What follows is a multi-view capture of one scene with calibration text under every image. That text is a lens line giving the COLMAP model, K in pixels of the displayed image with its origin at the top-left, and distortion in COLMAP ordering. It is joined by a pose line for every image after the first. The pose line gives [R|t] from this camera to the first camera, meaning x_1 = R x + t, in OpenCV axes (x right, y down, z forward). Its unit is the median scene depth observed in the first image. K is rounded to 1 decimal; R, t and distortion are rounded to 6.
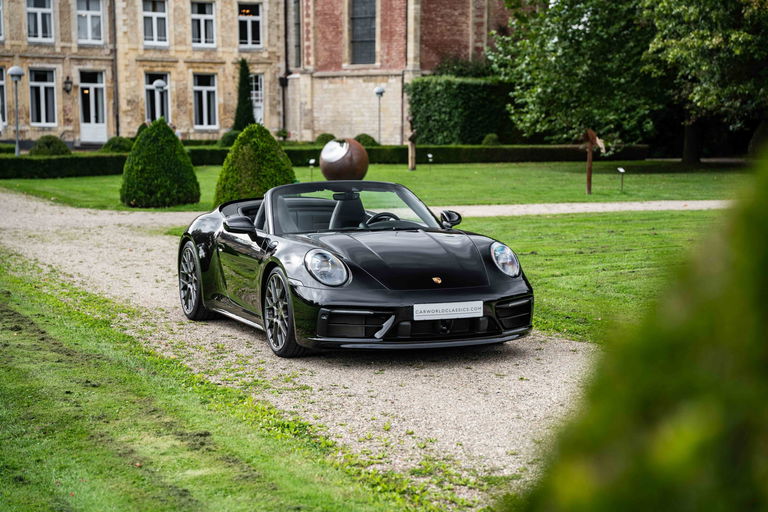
lens RADIAL K [[1460.5, 0, 384.0], [0, 1460.5, 256.0], [0, 0, 1]] dist [0.516371, -0.863588]
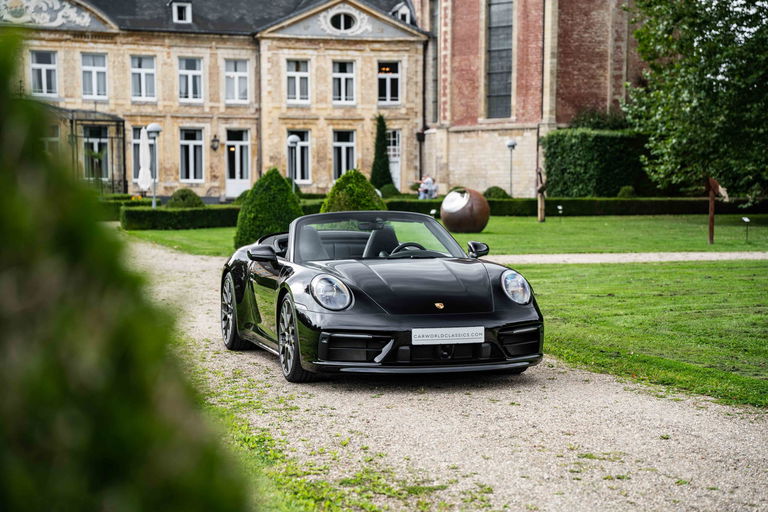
lens RADIAL K [[1460.5, 0, 384.0], [0, 1460.5, 256.0], [0, 0, 1]] dist [0.516371, -0.863588]
pose [[0.994365, 0.004252, -0.105922, 0.014310], [-0.008413, 0.999209, -0.038864, 0.002999], [0.105673, 0.039536, 0.993615, 0.000067]]
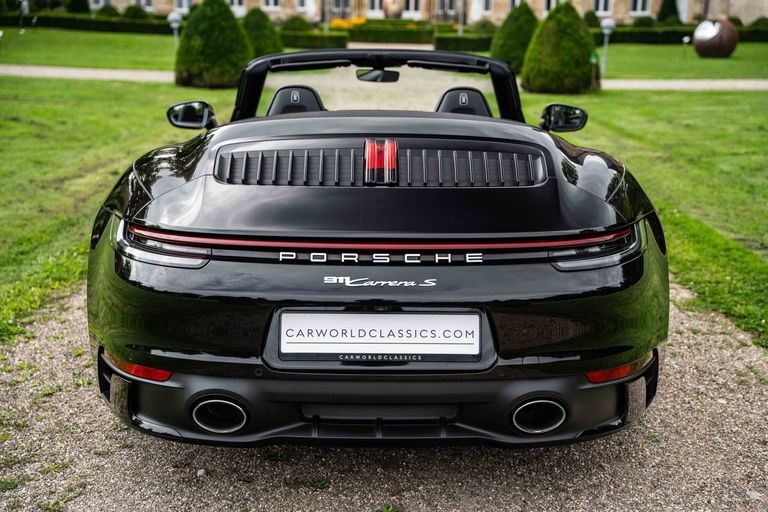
lens RADIAL K [[1034.2, 0, 386.6], [0, 1034.2, 255.9], [0, 0, 1]] dist [0.211812, -0.008088]
pose [[0.923974, 0.101309, -0.368792, 0.036558], [-0.050676, 0.988206, 0.144502, -0.001990], [0.379082, -0.114827, 0.918211, 0.060091]]
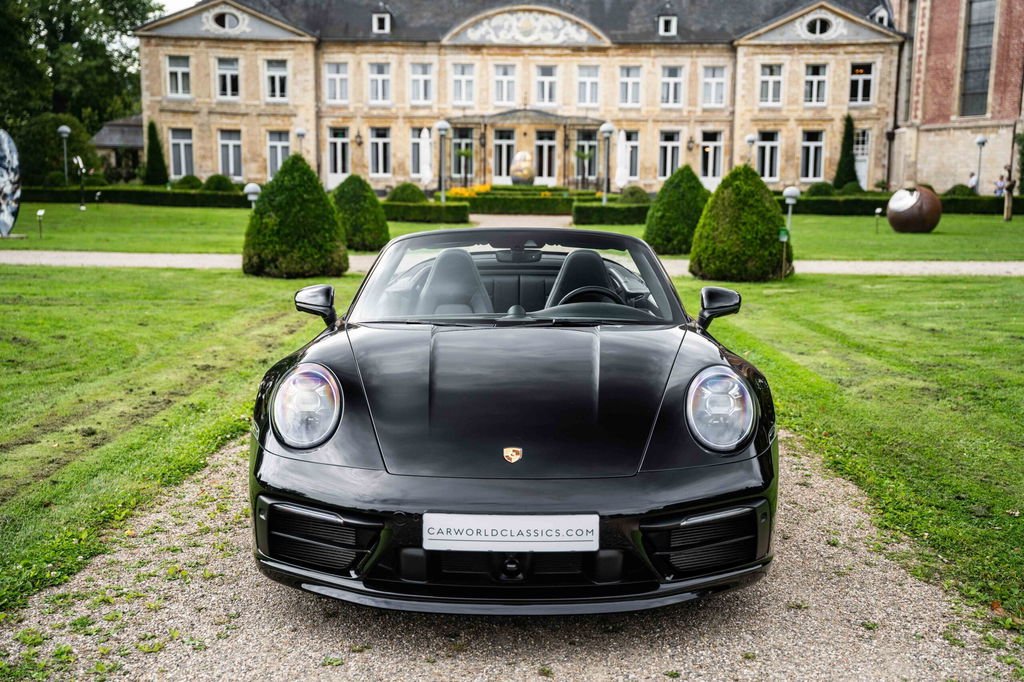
lens RADIAL K [[1204.7, 0, 512.8], [0, 1204.7, 337.5], [0, 0, 1]] dist [0.115763, 0.080433]
pose [[0.923161, 0.057995, -0.380015, 0.023818], [-0.043047, 0.997933, 0.047723, -0.004966], [0.381997, -0.027697, 0.923749, 0.090734]]
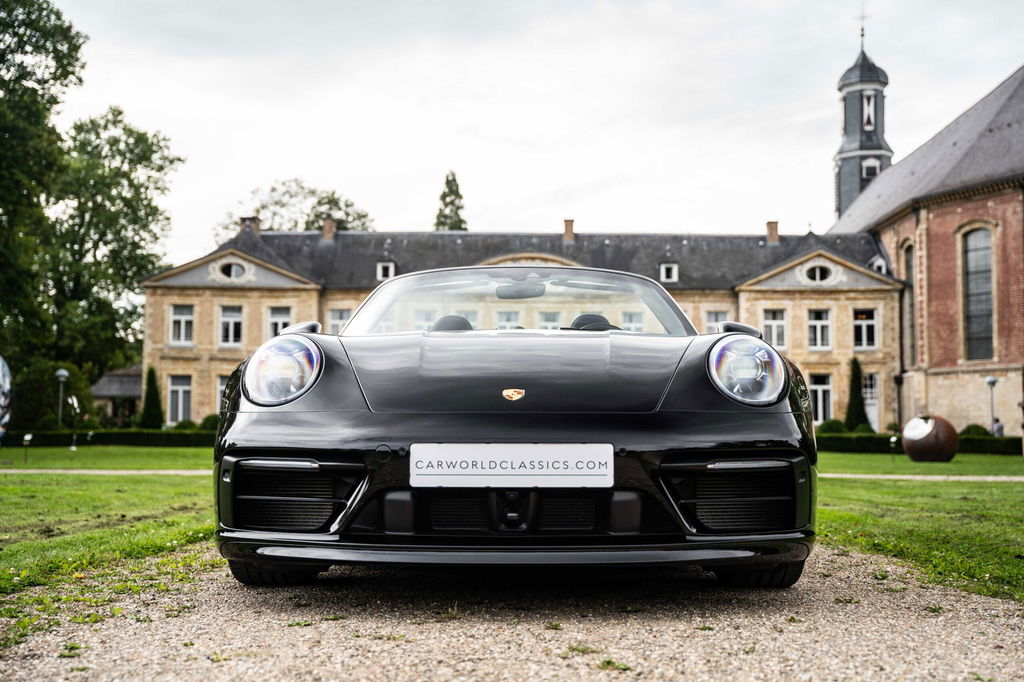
lens RADIAL K [[1235.5, 0, 516.4], [0, 1235.5, 341.7], [0, 0, 1]] dist [0.116215, 0.068430]
pose [[0.923163, -0.026057, -0.383525, 0.022525], [-0.039042, 0.986185, -0.160978, 0.007662], [0.382421, 0.163582, 0.909393, 0.095527]]
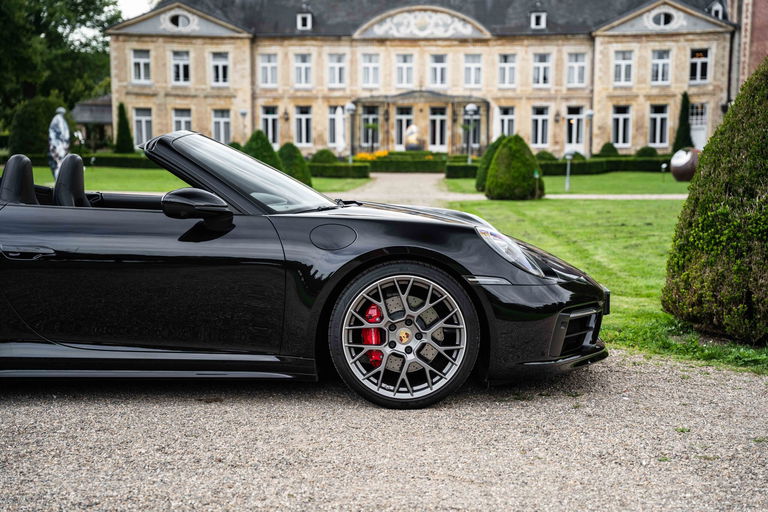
lens RADIAL K [[1166.4, 0, 384.0], [0, 1166.4, 256.0], [0, 0, 1]] dist [0.330982, -0.318534]
pose [[0.907806, 0.039939, -0.417484, 0.105905], [-0.039576, 0.999171, 0.009529, 0.010943], [0.417518, 0.007872, 0.908635, -0.061427]]
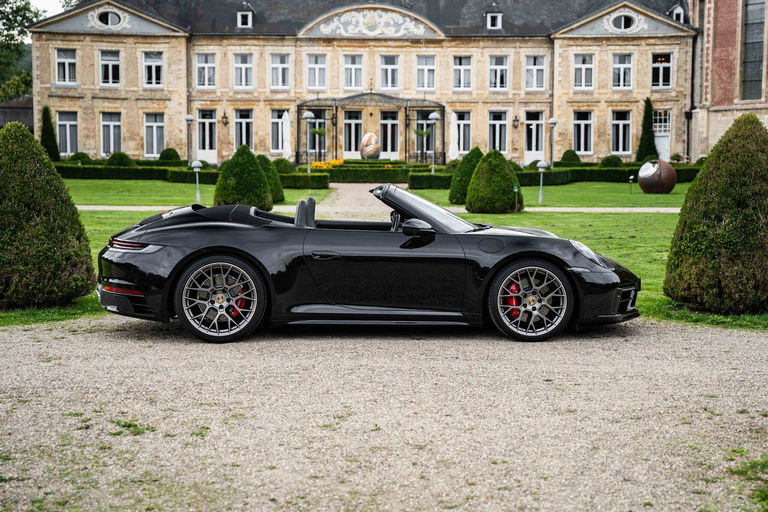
lens RADIAL K [[1348.5, 0, 382.8], [0, 1348.5, 215.9], [0, 0, 1]] dist [0.287594, 0.006909]
pose [[0.930352, 0.020166, -0.366112, 0.116180], [-0.035347, 0.998769, -0.034809, 0.012880], [0.364959, 0.045325, 0.929920, -0.138760]]
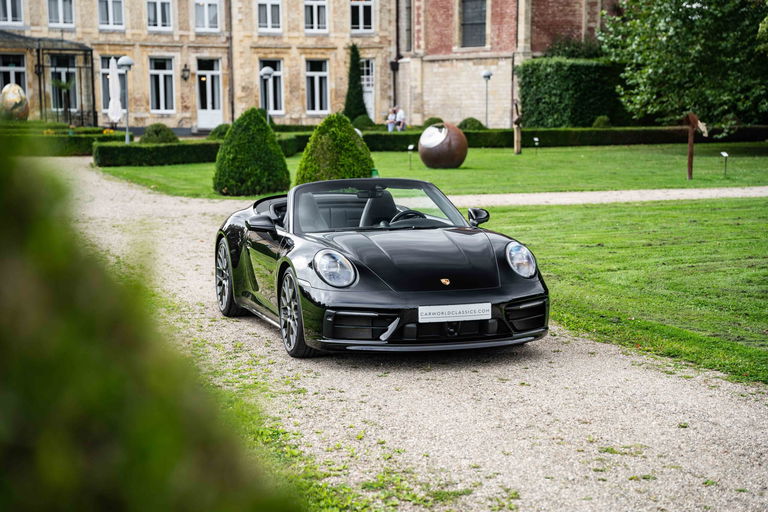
lens RADIAL K [[1460.3, 0, 386.9], [0, 1460.3, 252.0], [0, 0, 1]] dist [0.486873, -0.524370]
pose [[0.996501, 0.001520, -0.083564, 0.010881], [-0.000693, 0.999951, 0.009922, -0.001806], [0.083575, -0.009829, 0.996453, 0.001907]]
